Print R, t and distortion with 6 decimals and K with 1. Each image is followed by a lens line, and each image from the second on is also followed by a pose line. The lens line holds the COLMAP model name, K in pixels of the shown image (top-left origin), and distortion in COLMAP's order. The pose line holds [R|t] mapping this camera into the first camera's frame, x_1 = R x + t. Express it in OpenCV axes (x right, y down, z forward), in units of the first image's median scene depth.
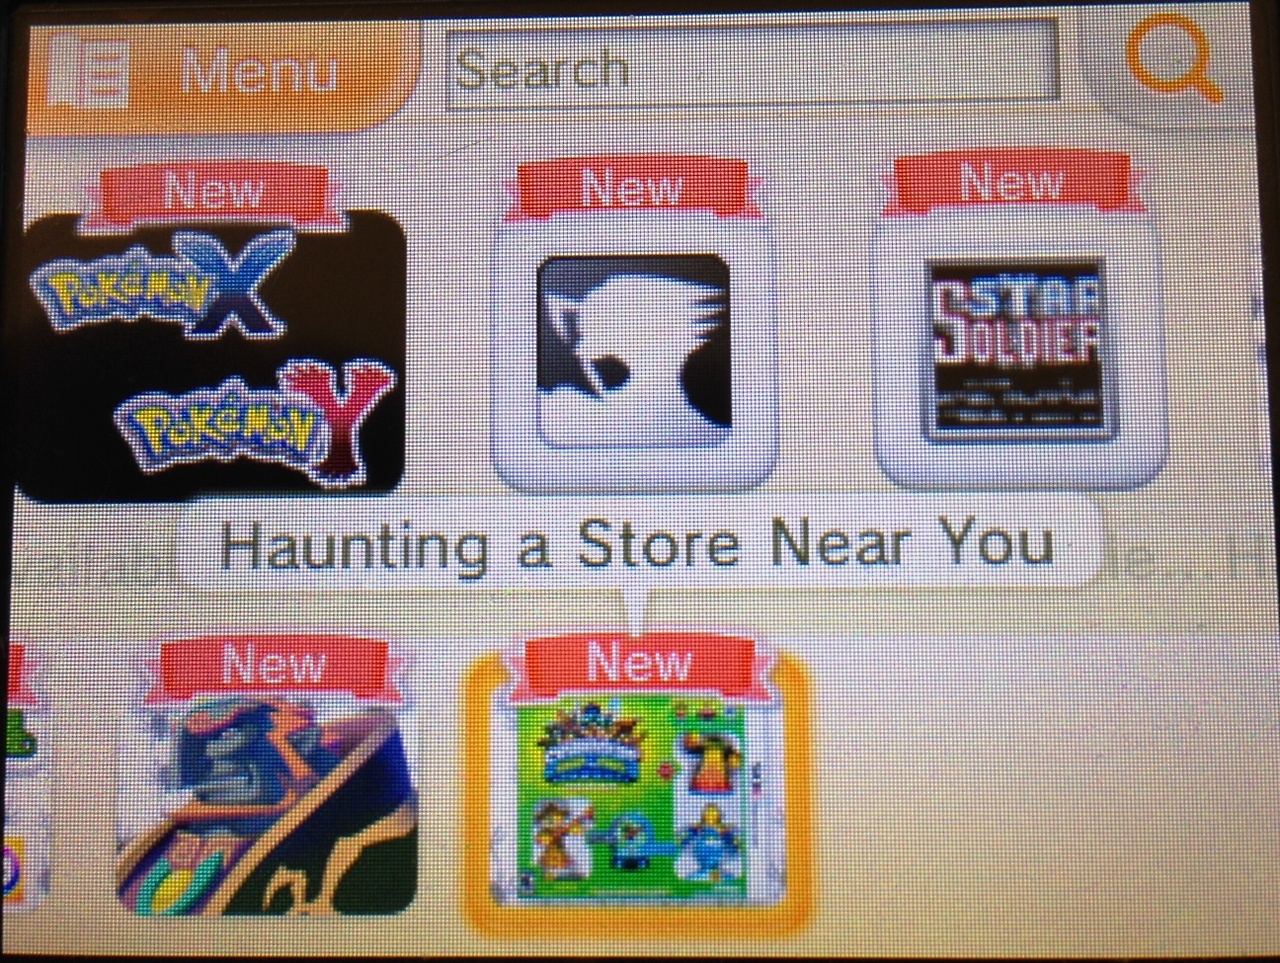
lens RADIAL K [[1254.9, 0, 640.0], [0, 1254.9, 481.5], [0, 0, 1]] dist [0.019747, -0.014227]
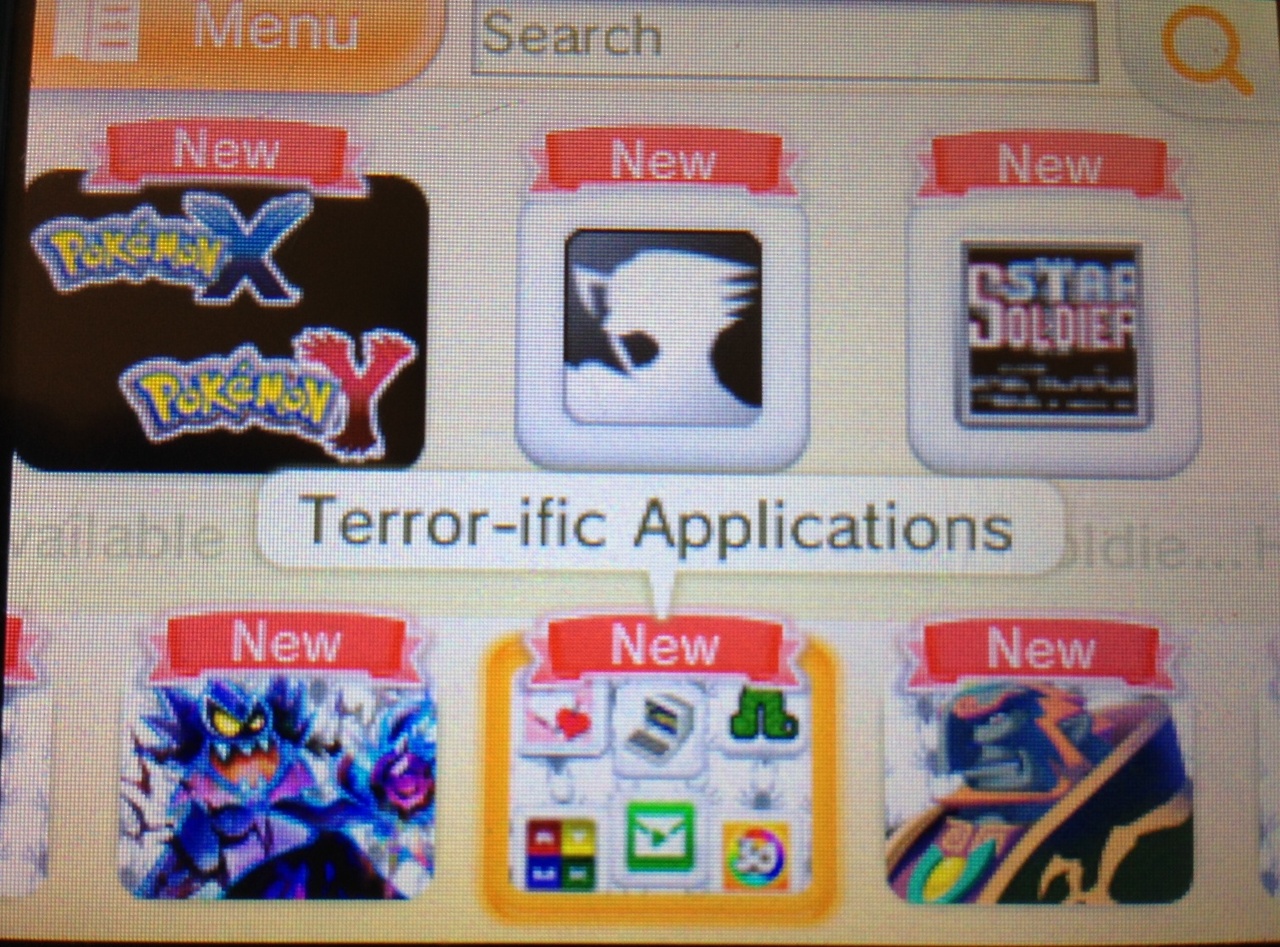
lens RADIAL K [[1278.4, 0, 640.0], [0, 1278.4, 473.5], [0, 0, 1]] dist [0.069980, -0.159569]
pose [[0.998959, 0.019160, 0.041388, -0.424959], [-0.019578, 0.999761, 0.009710, 0.003471], [-0.041192, -0.010510, 0.999096, 0.009045]]
